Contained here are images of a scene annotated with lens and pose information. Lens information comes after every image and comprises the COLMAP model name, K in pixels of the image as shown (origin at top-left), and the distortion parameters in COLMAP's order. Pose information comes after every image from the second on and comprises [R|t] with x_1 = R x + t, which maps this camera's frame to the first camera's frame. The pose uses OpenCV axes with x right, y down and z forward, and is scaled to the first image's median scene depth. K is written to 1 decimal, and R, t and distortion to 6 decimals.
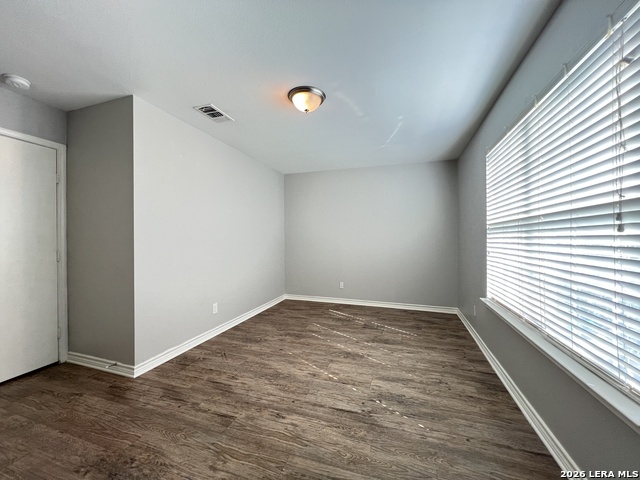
lens RADIAL K [[256.2, 0, 318.1], [0, 256.2, 240.3], [0, 0, 1]] dist [-0.001052, -0.000315]
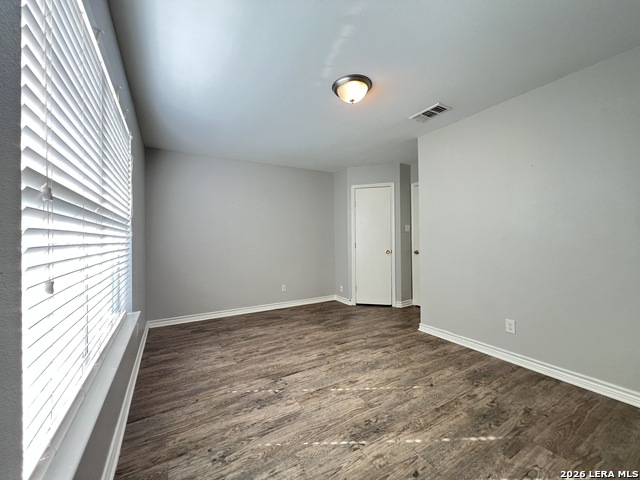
lens RADIAL K [[256.2, 0, 320.2], [0, 256.2, 237.6], [0, 0, 1]] dist [-0.001052, -0.000315]
pose [[-0.653643, 0.004073, -0.756792, 0.805501], [0.009184, 0.999955, -0.002550, 0.003446], [0.756747, -0.008618, -0.653651, 1.615134]]
